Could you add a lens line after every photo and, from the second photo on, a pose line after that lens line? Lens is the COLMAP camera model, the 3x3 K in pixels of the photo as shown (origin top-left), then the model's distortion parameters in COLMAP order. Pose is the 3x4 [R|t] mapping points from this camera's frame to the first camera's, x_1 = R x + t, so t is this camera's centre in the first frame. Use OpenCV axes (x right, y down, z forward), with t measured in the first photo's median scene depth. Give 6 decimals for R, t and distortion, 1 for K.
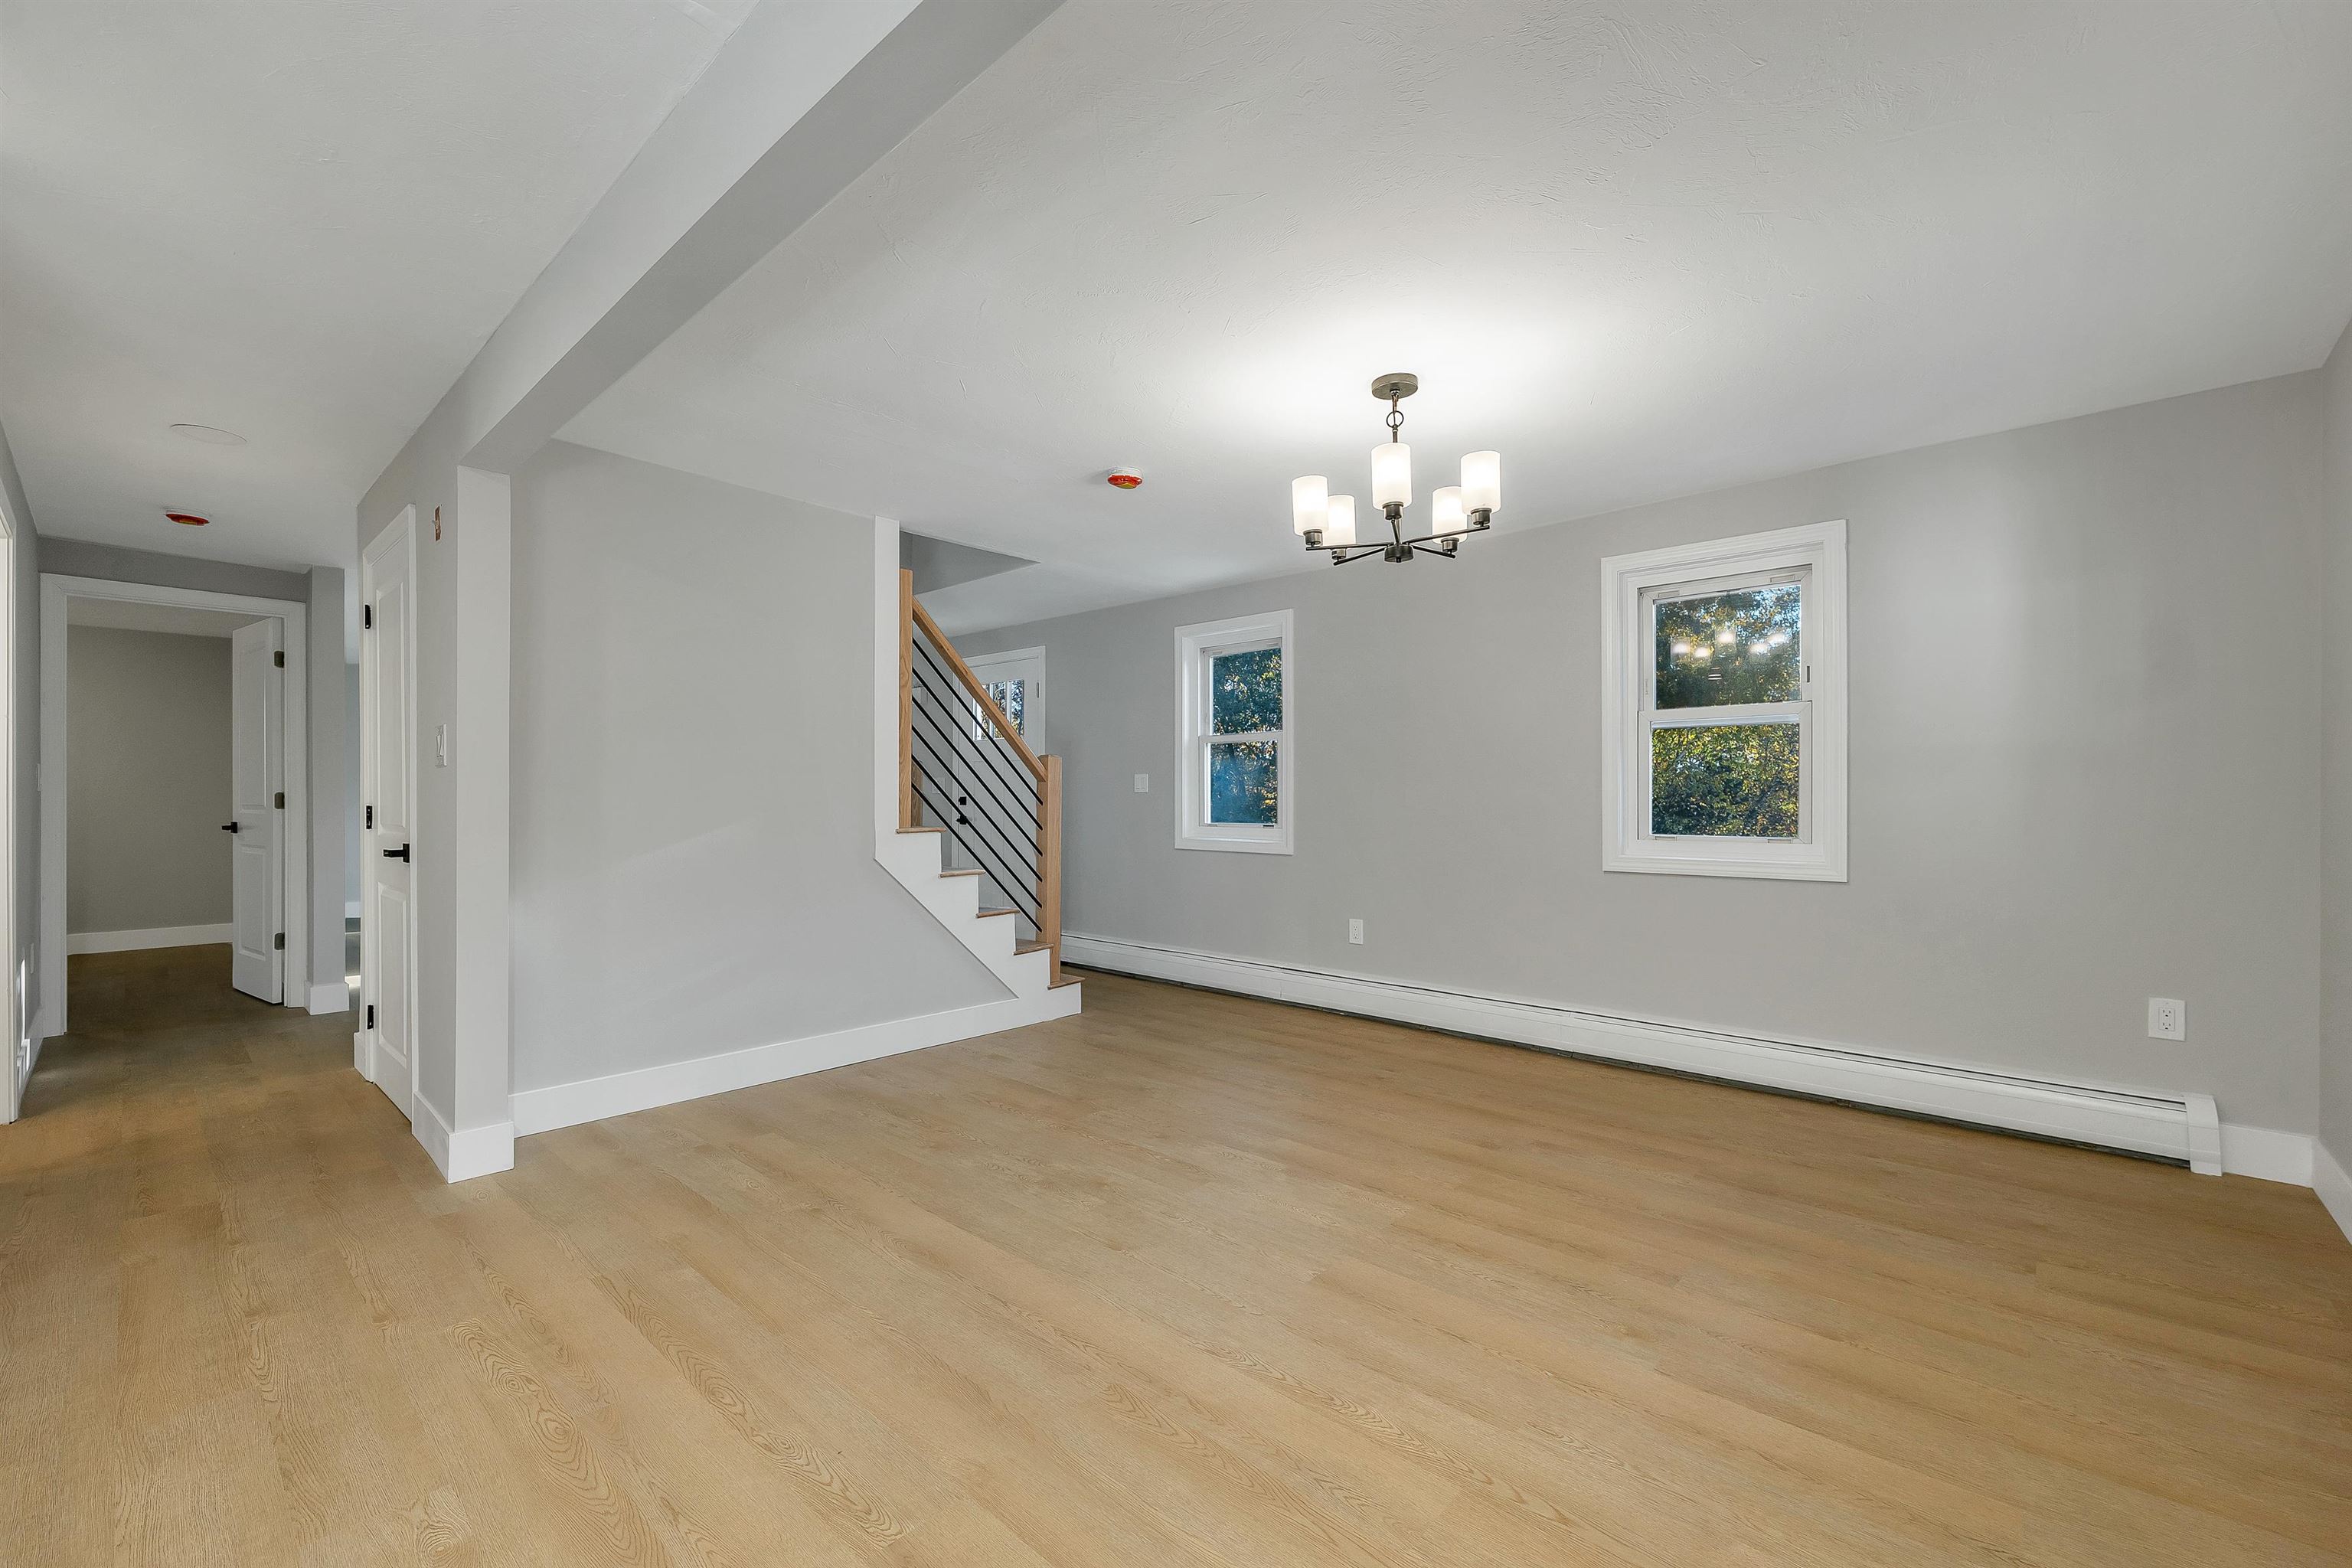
lens RADIAL K [[970.9, 0, 1177.1], [0, 970.9, 798.6], [0, 0, 1]] dist [0.000752, 0.000040]
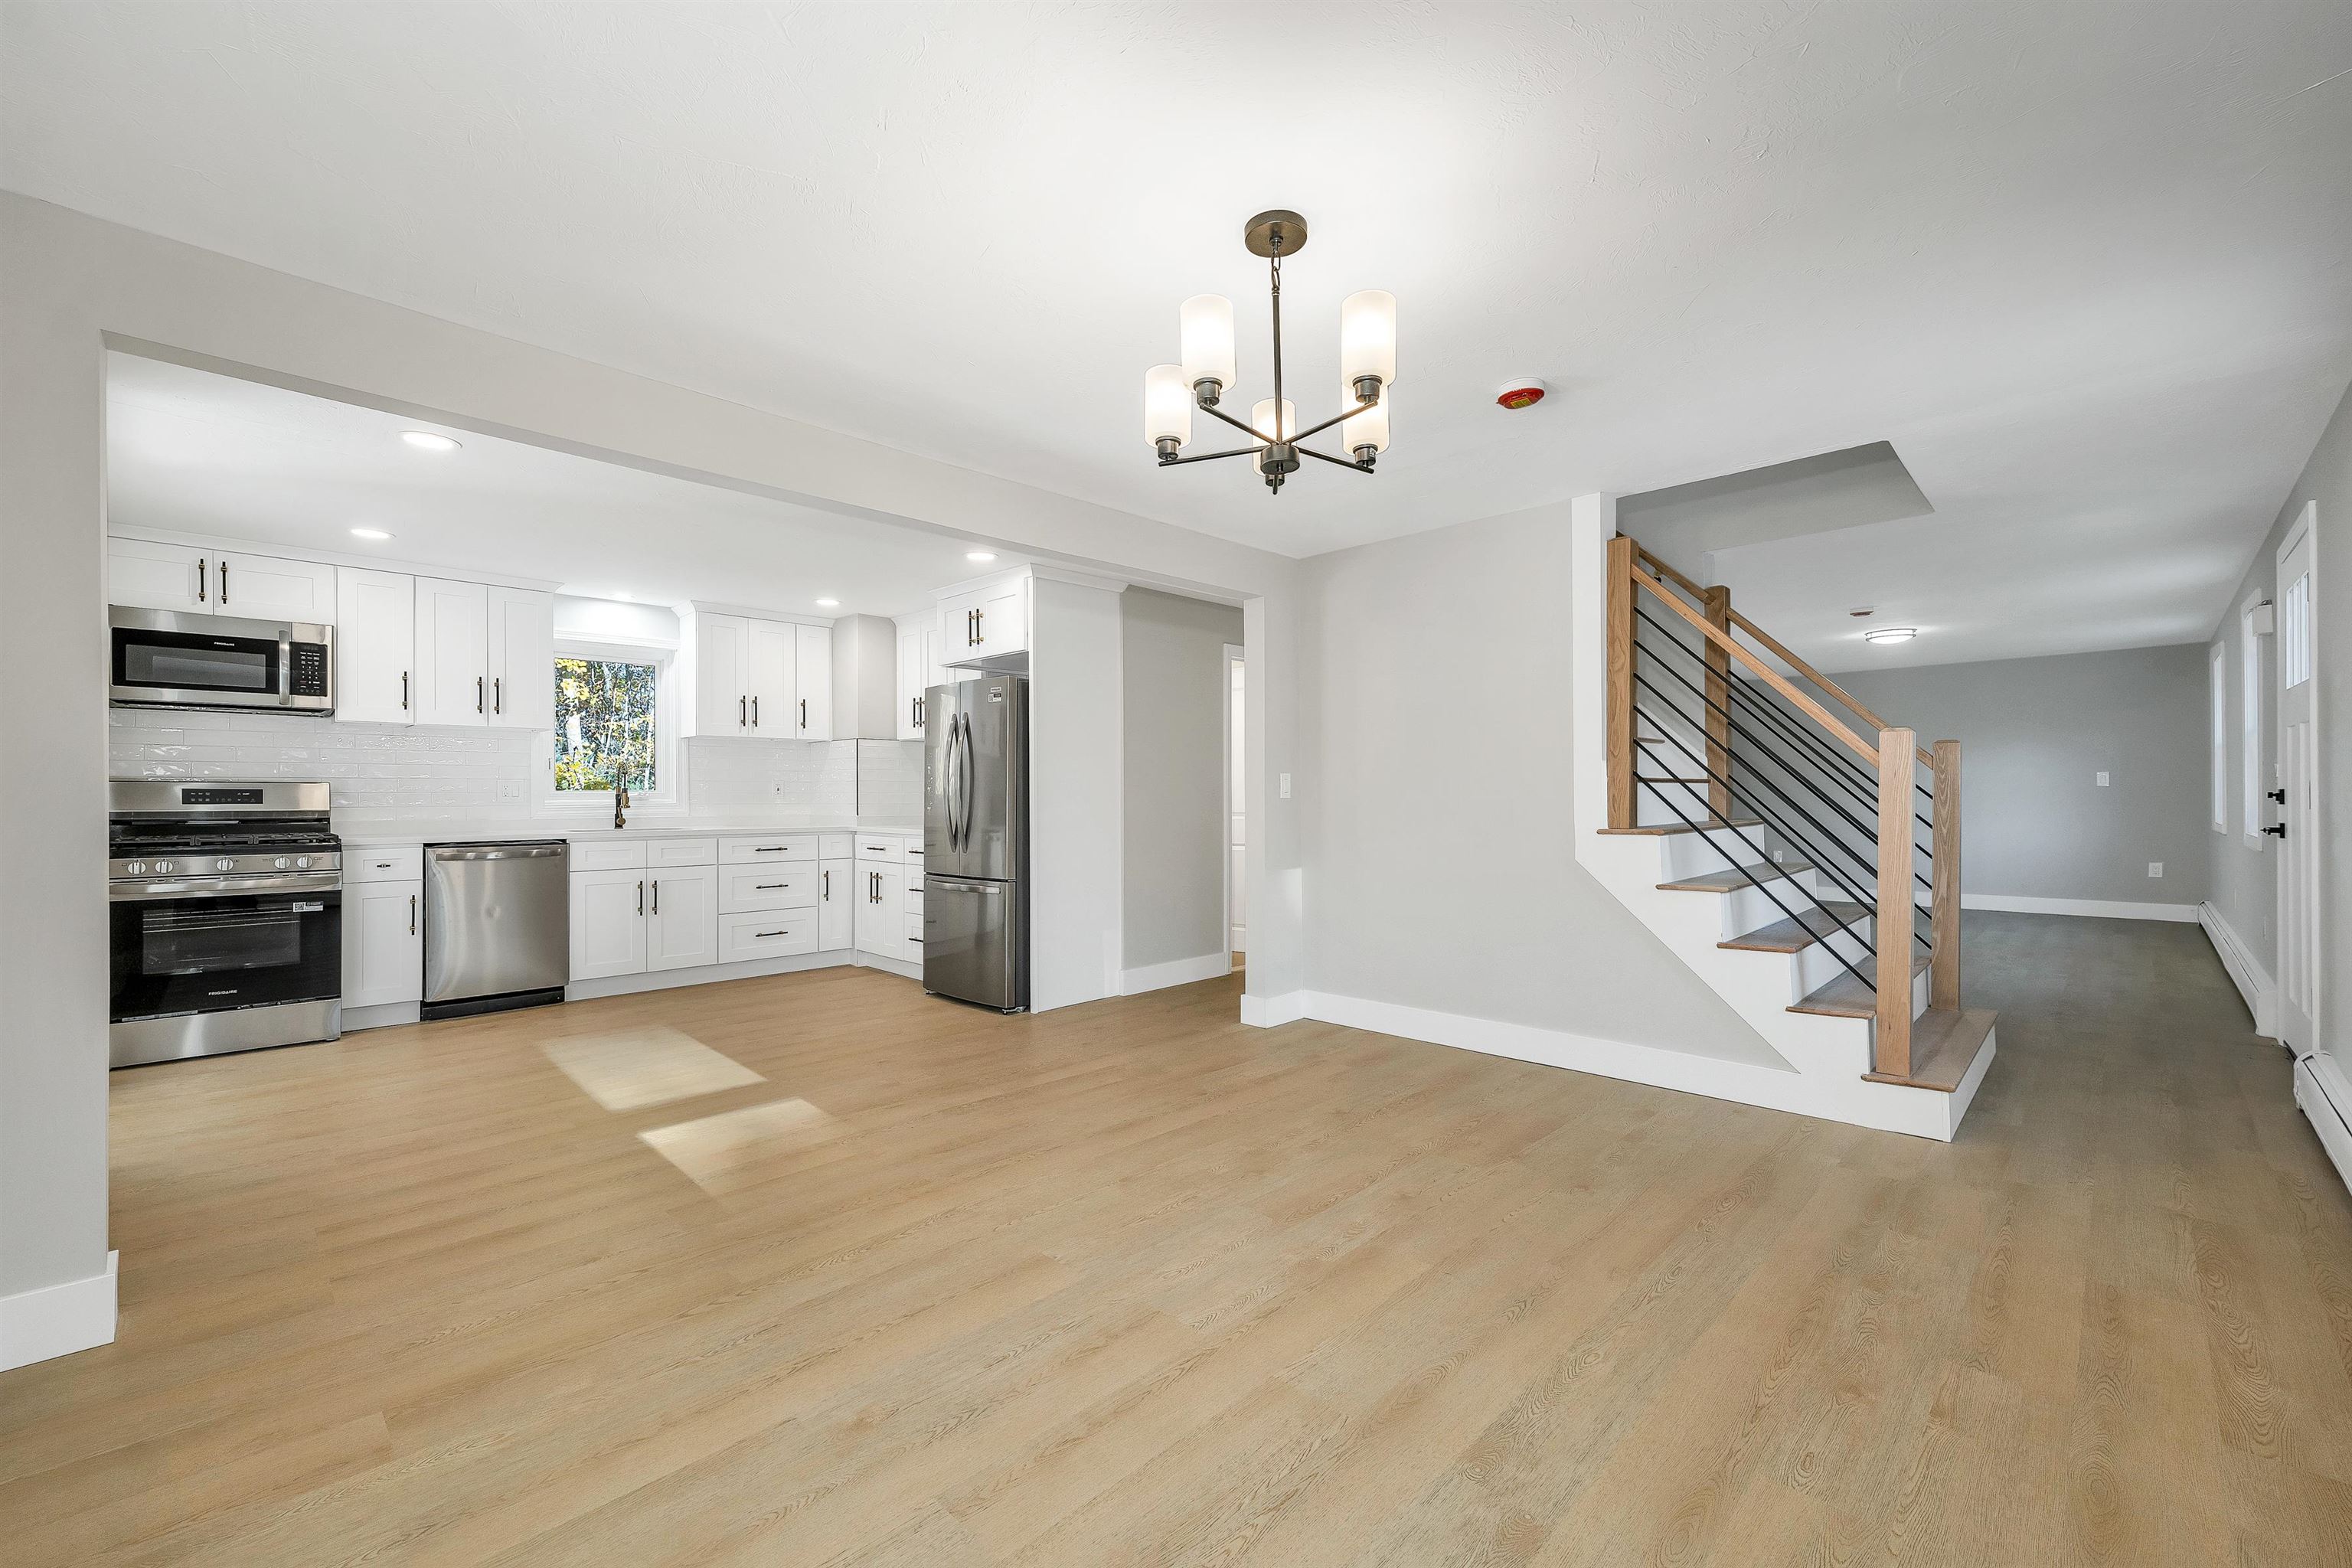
lens RADIAL K [[970.9, 0, 1177.1], [0, 970.9, 798.6], [0, 0, 1]] dist [0.000752, 0.000040]
pose [[-0.034156, 0.004011, -0.999408, 0.858266], [0.003329, 0.999987, 0.003900, -0.003104], [0.999411, -0.003193, -0.034169, 0.855112]]
